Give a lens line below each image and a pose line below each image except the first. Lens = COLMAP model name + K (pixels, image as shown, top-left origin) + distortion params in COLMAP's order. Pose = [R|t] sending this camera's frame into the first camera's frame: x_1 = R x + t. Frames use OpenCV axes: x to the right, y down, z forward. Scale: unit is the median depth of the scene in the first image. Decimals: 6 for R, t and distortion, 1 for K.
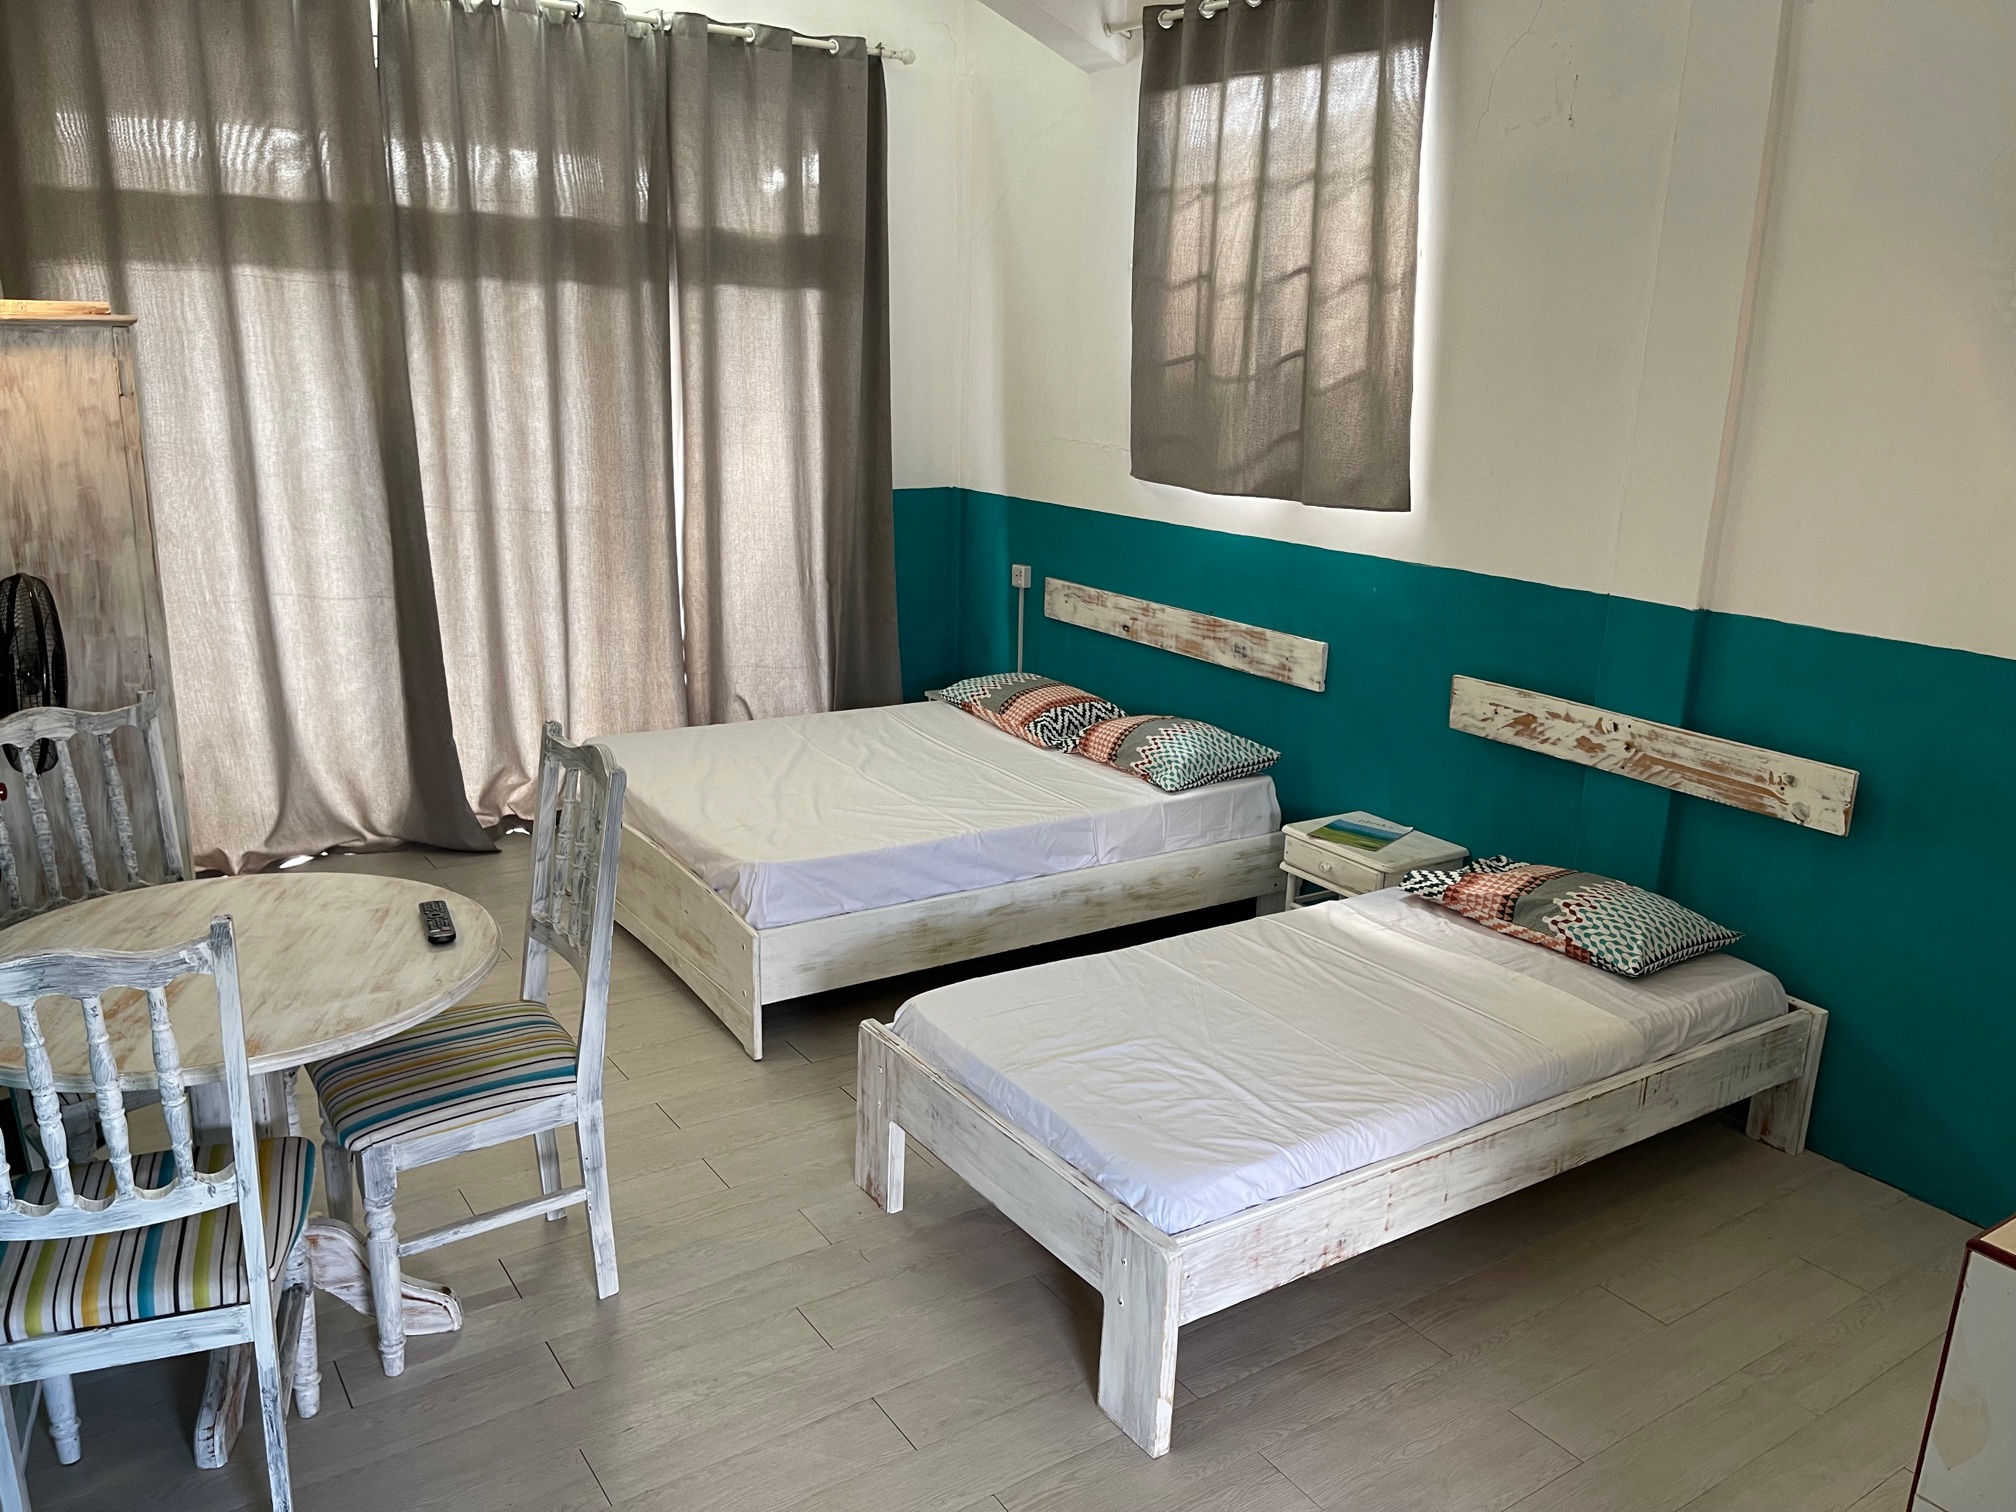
lens RADIAL K [[1530.8, 0, 1008.0], [0, 1530.8, 756.0], [0, 0, 1]] dist [0.008279, -0.095055]
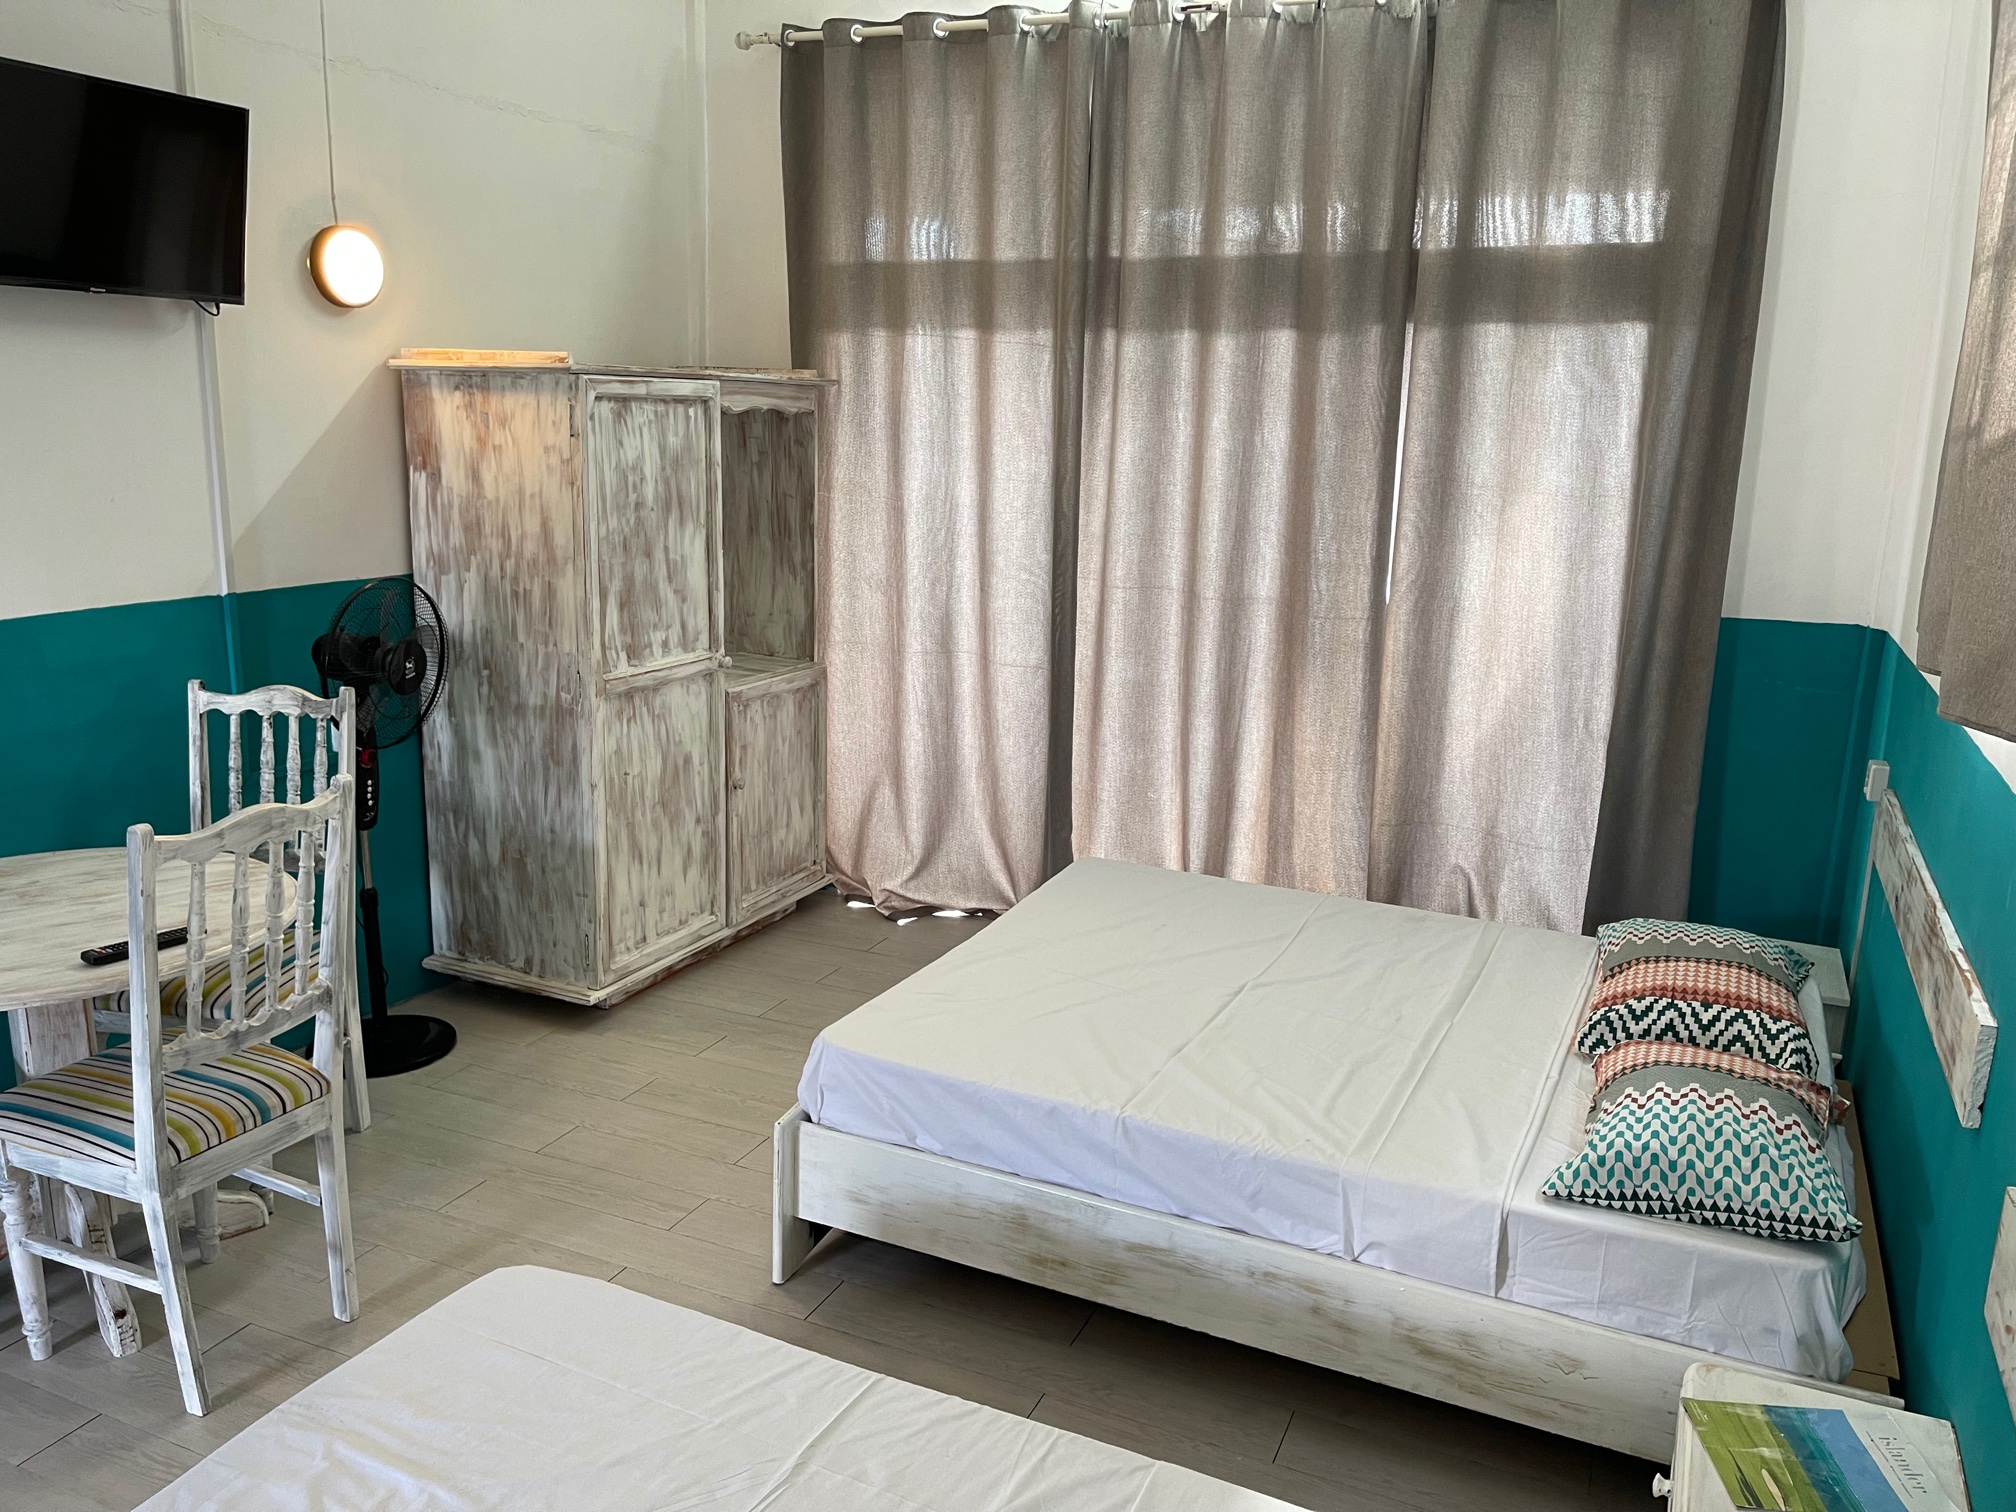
lens RADIAL K [[1486.7, 0, 1008.0], [0, 1486.7, 756.0], [0, 0, 1]] dist [-0.000022, -0.003122]
pose [[0.524950, 0.170571, -0.833866, 0.443274], [-0.224678, 0.972733, 0.057534, -0.120952], [0.820943, 0.157148, 0.548960, 0.585844]]
